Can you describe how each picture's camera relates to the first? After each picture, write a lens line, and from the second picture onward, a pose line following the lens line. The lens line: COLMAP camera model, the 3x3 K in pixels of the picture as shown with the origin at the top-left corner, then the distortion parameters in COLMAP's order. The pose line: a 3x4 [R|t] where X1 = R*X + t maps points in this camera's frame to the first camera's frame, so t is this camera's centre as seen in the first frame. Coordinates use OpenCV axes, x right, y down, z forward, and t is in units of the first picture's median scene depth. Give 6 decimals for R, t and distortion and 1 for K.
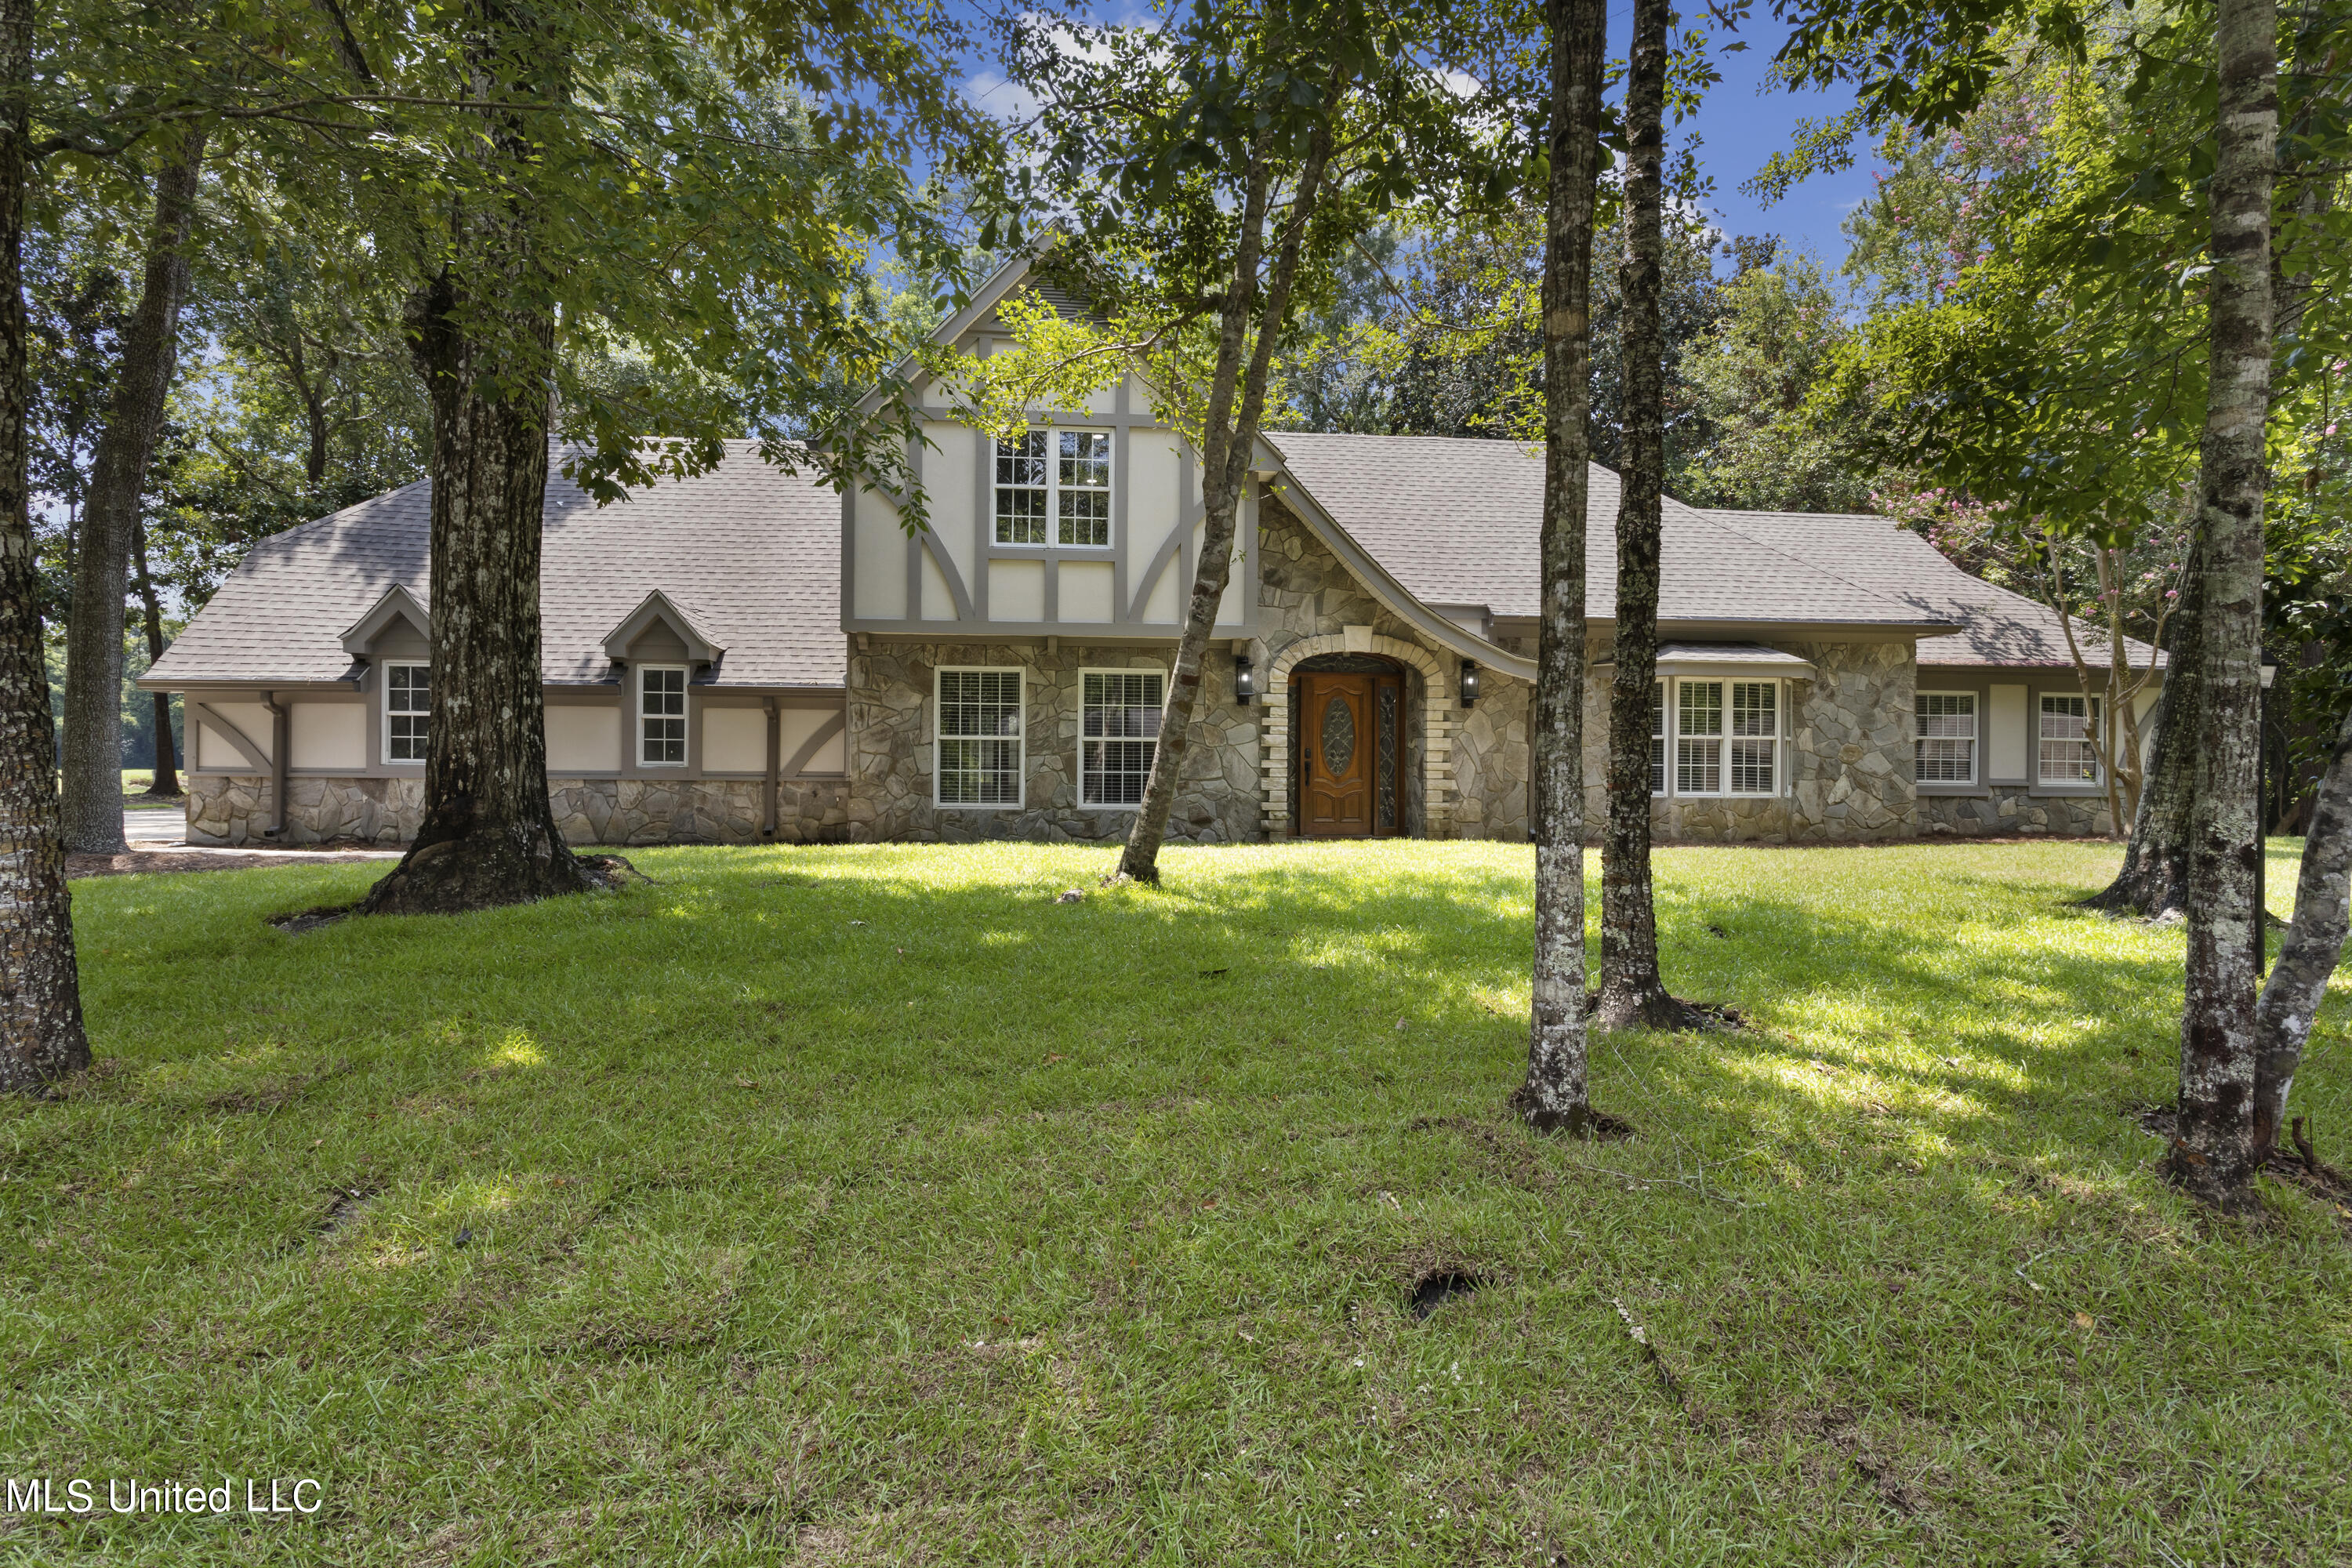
lens RADIAL K [[1170.6, 0, 1172.3], [0, 1170.6, 784.4], [0, 0, 1]] dist [-0.000903, 0.001211]
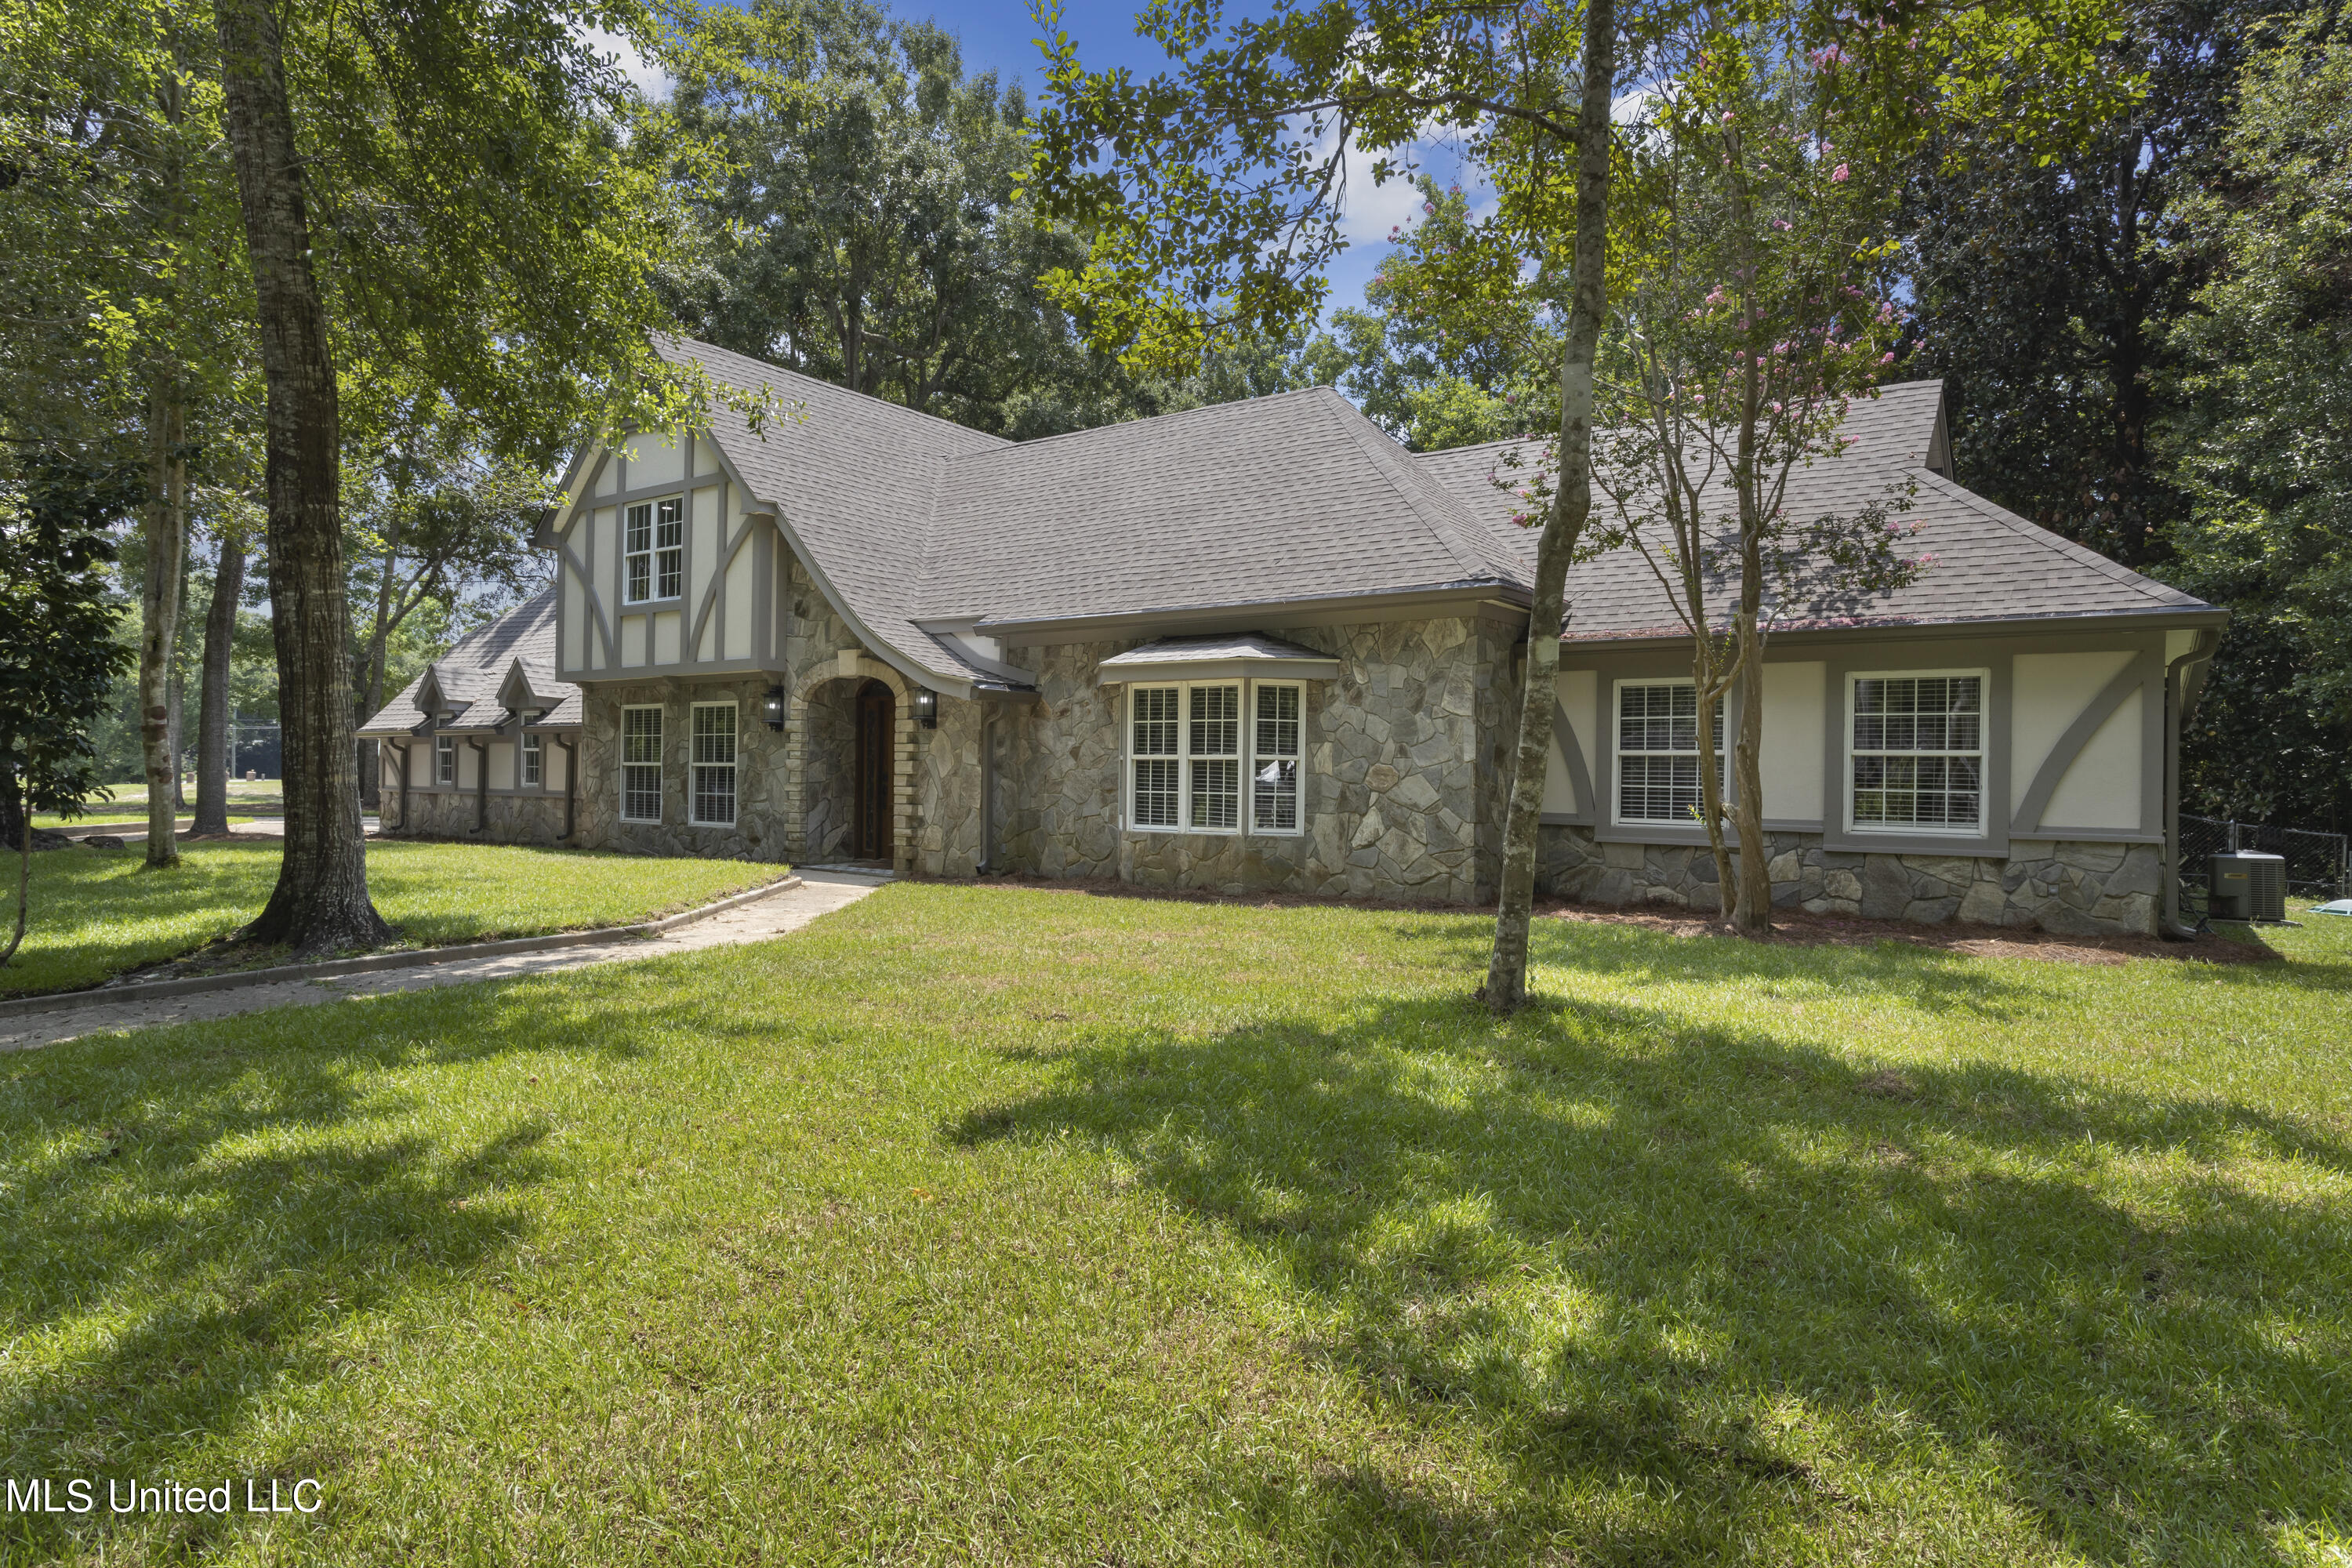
lens RADIAL K [[1335.7, 0, 1176.4], [0, 1335.7, 784.2], [0, 0, 1]] dist [0.007852, 0.001088]
pose [[0.739804, 0.004565, -0.672807, 1.132455], [-0.015180, 0.999836, -0.009907, -0.013589], [0.672651, 0.017542, 0.739752, 0.345604]]
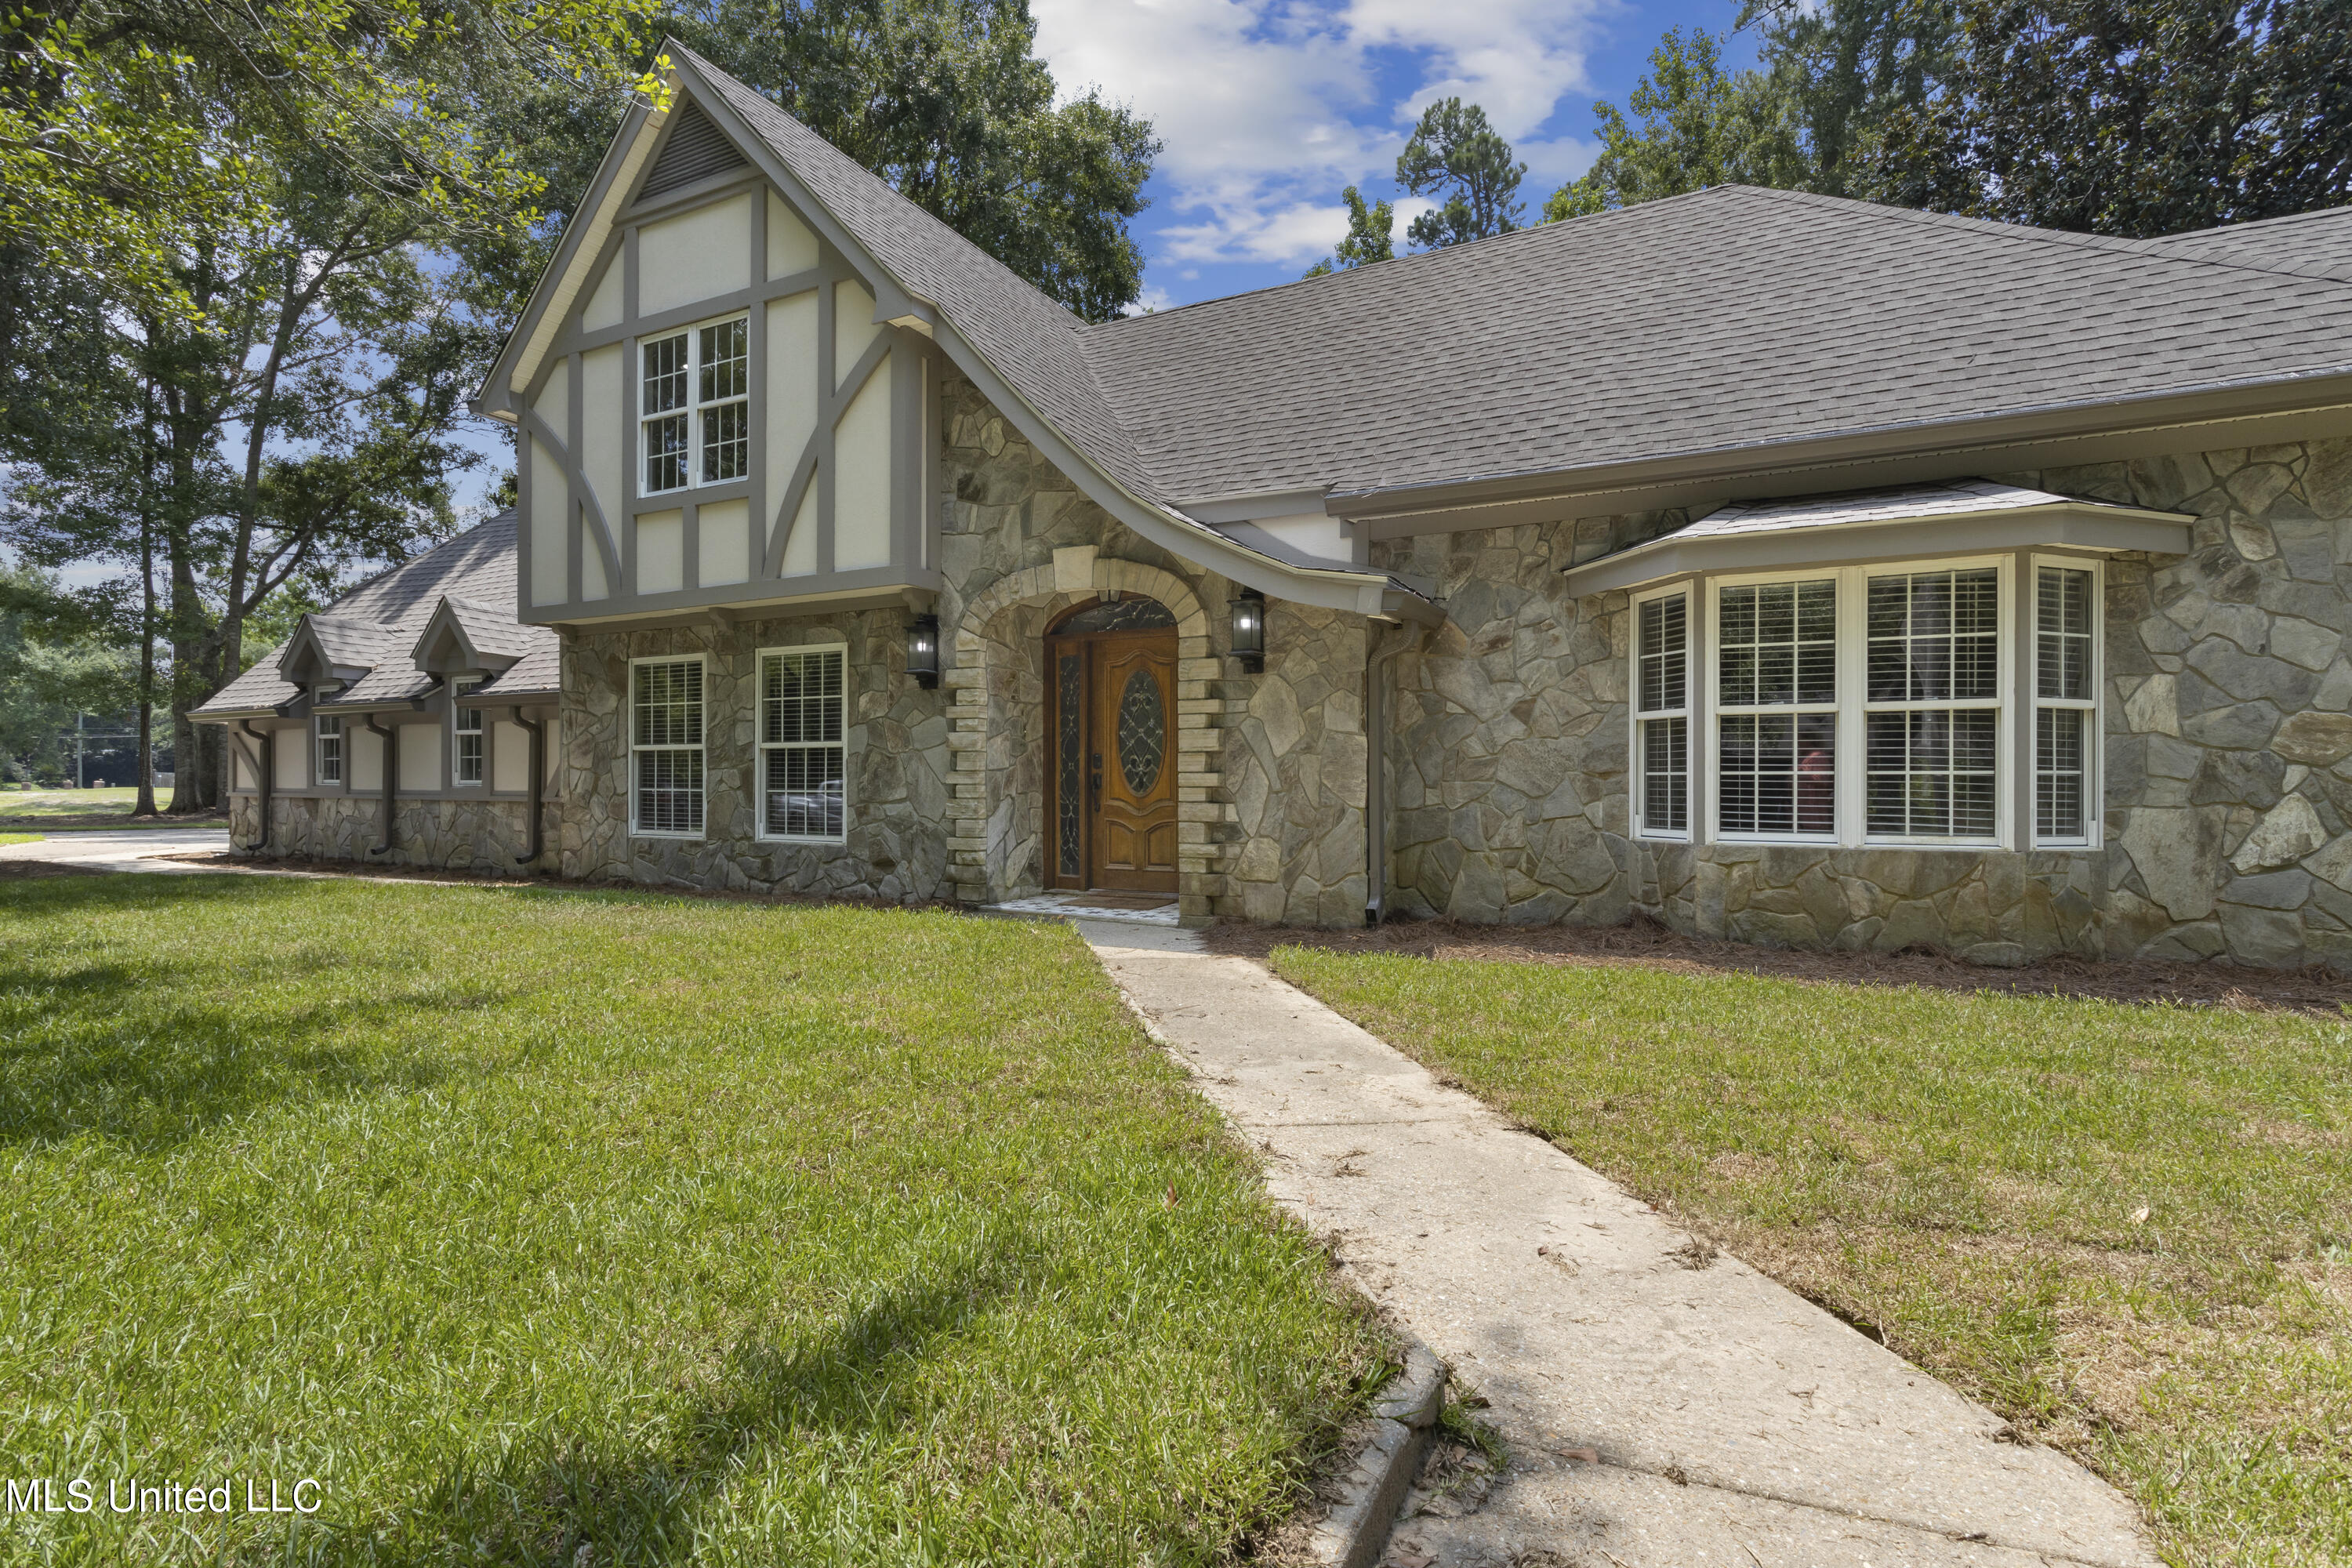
lens RADIAL K [[1126.1, 0, 1178.6], [0, 1126.1, 791.8], [0, 0, 1]] dist [0.006226, 0.001018]
pose [[0.832818, -0.000602, -0.553547, 0.522704], [-0.001077, 0.999996, -0.002708, -0.008344], [0.553546, 0.002851, 0.832814, 0.546834]]
